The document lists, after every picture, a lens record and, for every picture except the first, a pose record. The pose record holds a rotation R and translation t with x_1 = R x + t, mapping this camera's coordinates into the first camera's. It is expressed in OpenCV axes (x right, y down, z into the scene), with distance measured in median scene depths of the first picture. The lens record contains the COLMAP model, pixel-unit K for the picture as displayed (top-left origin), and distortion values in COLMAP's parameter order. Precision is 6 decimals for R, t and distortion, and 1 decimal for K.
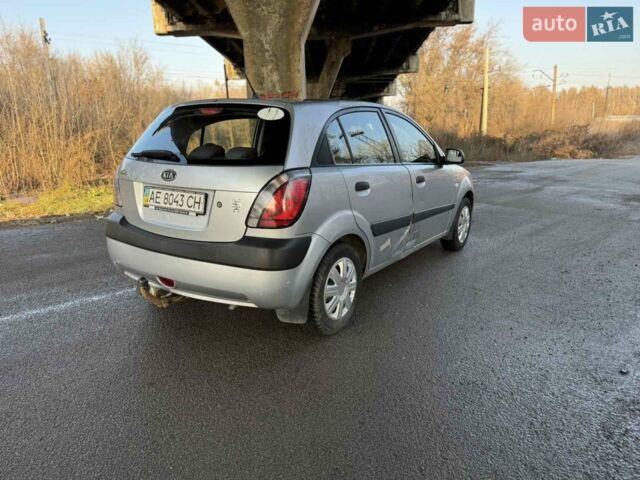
lens RADIAL K [[454.0, 0, 320.0], [0, 454.0, 240.0], [0, 0, 1]] dist [0.084570, -0.088085]
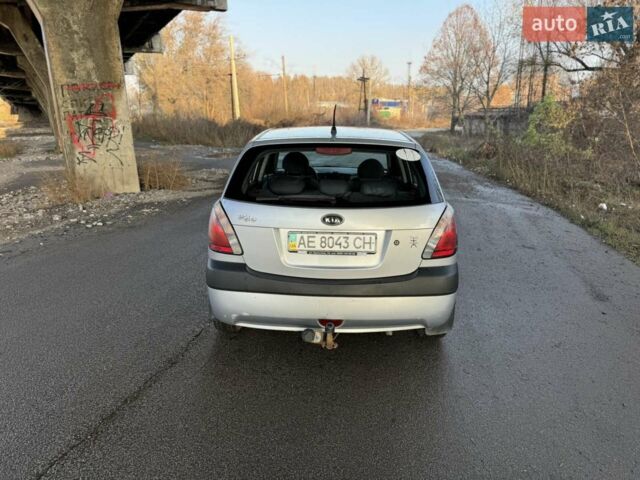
lens RADIAL K [[454.0, 0, 320.0], [0, 454.0, 240.0], [0, 0, 1]] dist [0.084570, -0.088085]
pose [[0.850587, -0.134638, 0.508306, -0.367300], [0.114728, 0.990893, 0.070481, -0.071991], [-0.513166, -0.001633, 0.858288, 0.064976]]
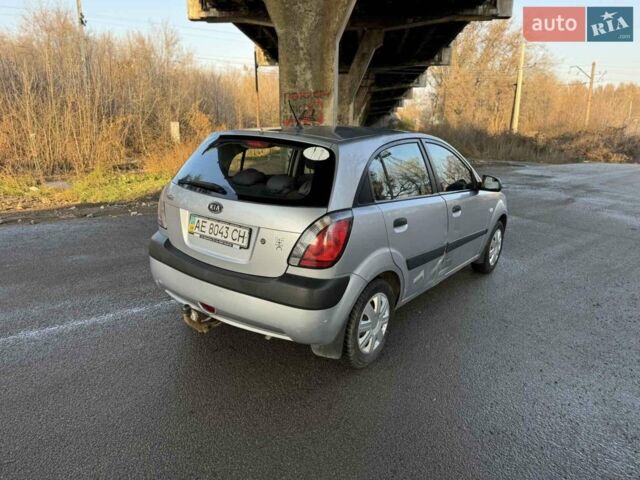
lens RADIAL K [[454.0, 0, 320.0], [0, 454.0, 240.0], [0, 0, 1]] dist [0.084570, -0.088085]
pose [[0.997725, 0.052862, -0.041837, -0.019413], [-0.051718, 0.998270, 0.027959, -0.046213], [0.043243, -0.025732, 0.998733, -0.009699]]
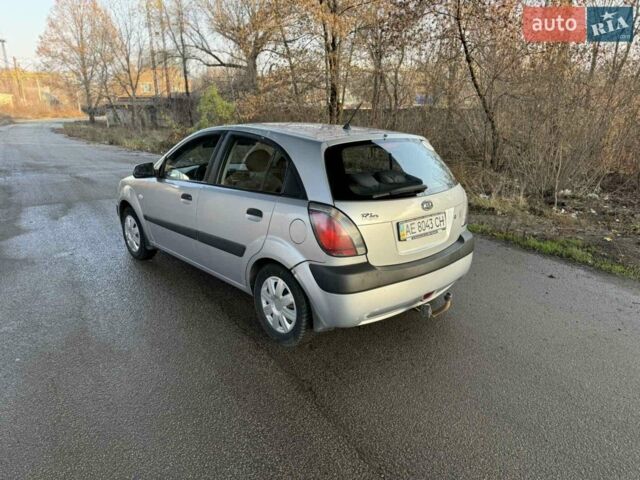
lens RADIAL K [[462.7, 0, 329.5], [0, 462.7, 242.1], [0, 0, 1]] dist [-0.000839, -0.001214]
pose [[0.233877, -0.272032, 0.933435, -0.635221], [0.211611, 0.951288, 0.224215, -0.155081], [-0.948959, 0.145086, 0.280049, 0.388877]]
